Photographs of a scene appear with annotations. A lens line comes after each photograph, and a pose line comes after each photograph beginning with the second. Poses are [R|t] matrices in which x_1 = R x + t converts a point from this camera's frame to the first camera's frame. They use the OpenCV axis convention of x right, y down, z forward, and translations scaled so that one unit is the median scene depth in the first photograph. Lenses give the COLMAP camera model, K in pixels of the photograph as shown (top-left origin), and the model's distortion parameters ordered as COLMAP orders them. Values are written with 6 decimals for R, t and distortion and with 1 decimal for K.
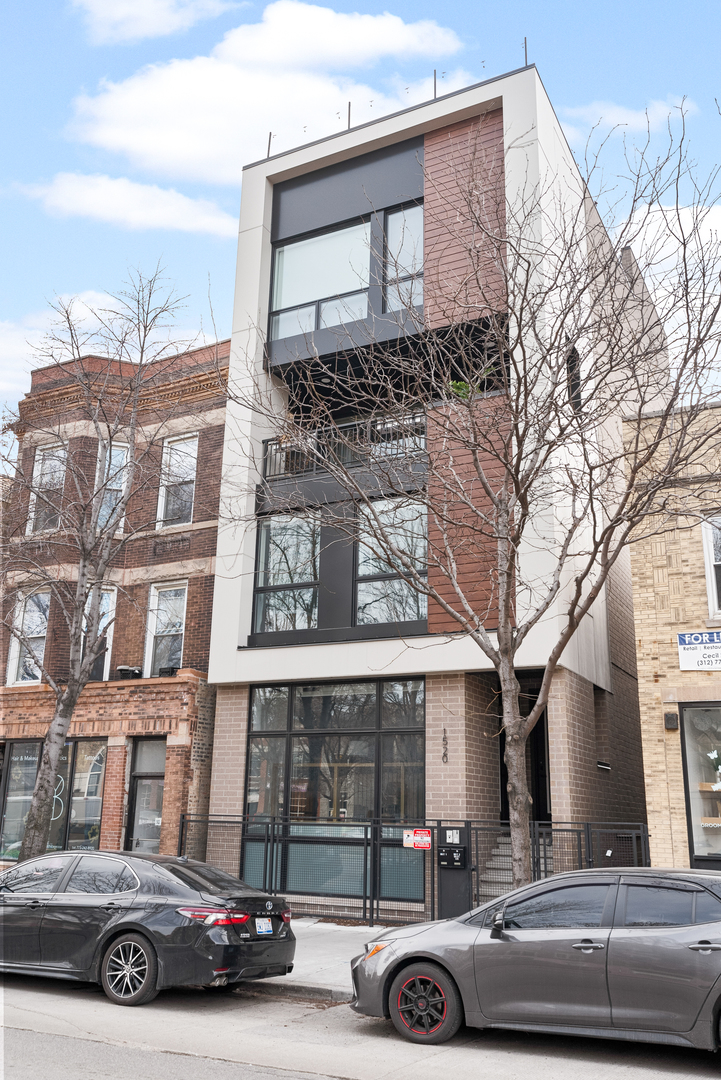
lens RADIAL K [[967.1, 0, 360.5], [0, 967.1, 540.0], [0, 0, 1]] dist [0.002322, 0.001972]
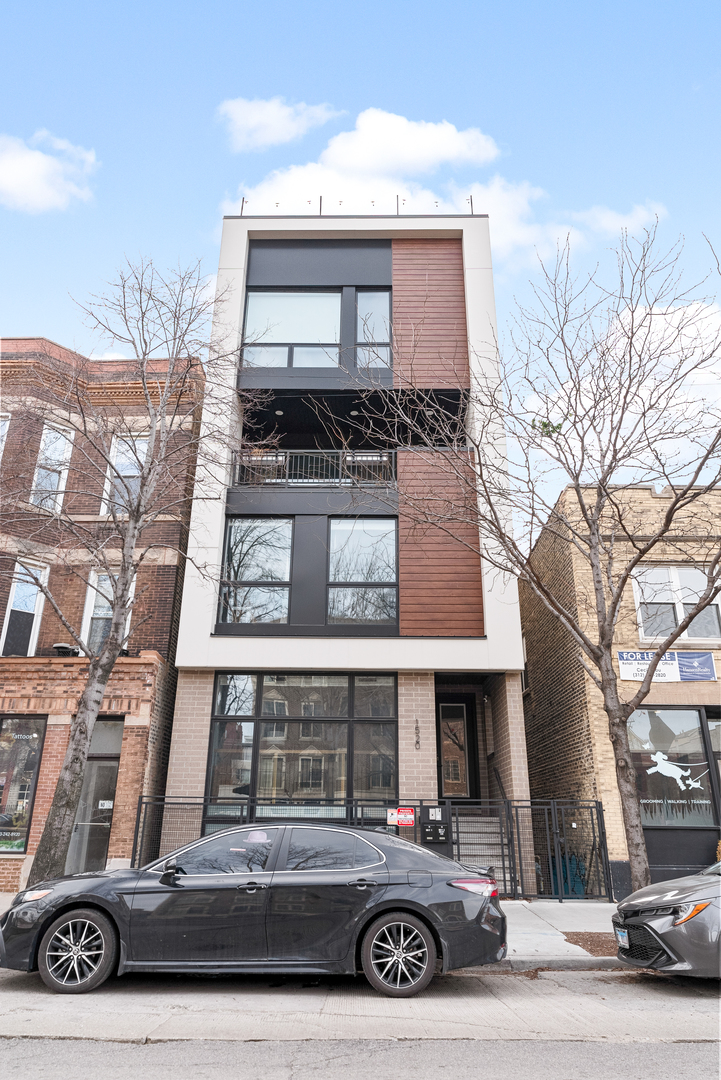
lens RADIAL K [[723.3, 0, 360.5], [0, 723.3, 540.0], [0, 0, 1]] dist [-0.002682, 0.001094]
pose [[0.887400, 0.157612, 0.433220, -0.338301], [-0.118933, 0.986200, -0.115176, 0.081434], [-0.445394, 0.050683, 0.893899, 0.220458]]
